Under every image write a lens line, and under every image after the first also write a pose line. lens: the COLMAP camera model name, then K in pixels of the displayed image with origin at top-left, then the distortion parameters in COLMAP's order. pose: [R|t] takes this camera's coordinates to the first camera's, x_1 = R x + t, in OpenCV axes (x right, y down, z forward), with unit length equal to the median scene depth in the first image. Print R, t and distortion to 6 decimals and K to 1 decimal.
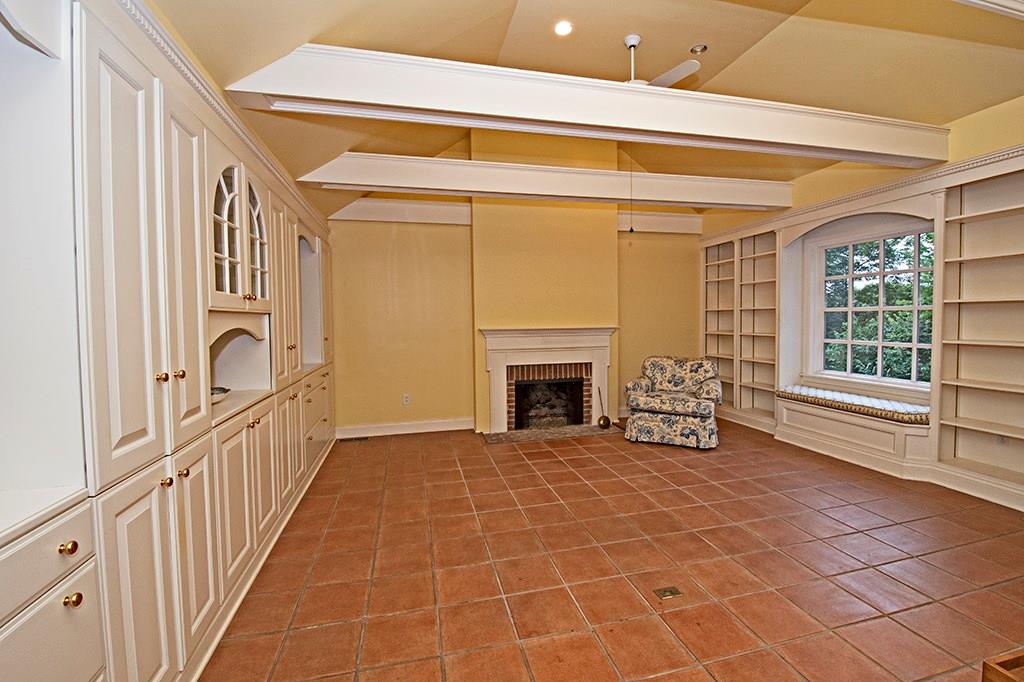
lens RADIAL K [[448.2, 0, 521.9], [0, 448.2, 333.0], [0, 0, 1]] dist [0.001687, -0.000217]
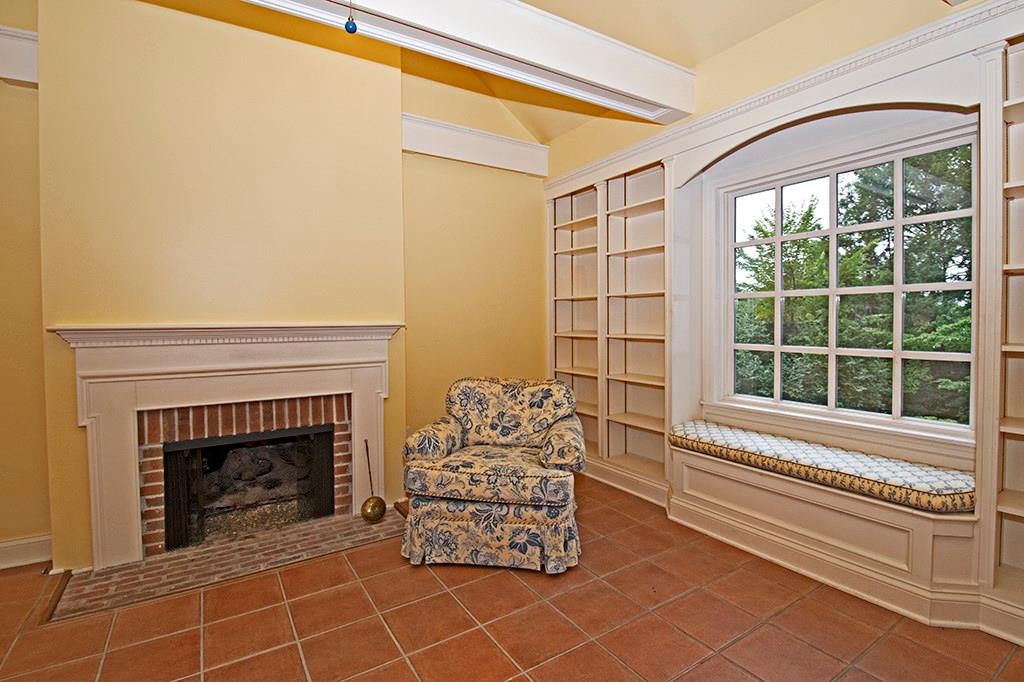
lens RADIAL K [[492.3, 0, 512.6], [0, 492.3, 320.6], [0, 0, 1]] dist [-0.003333, -0.000076]
pose [[0.952840, 0.004027, 0.303445, 0.176936], [0.006855, 0.999371, -0.034786, 0.003302], [-0.303394, 0.035226, 0.952214, 0.441687]]
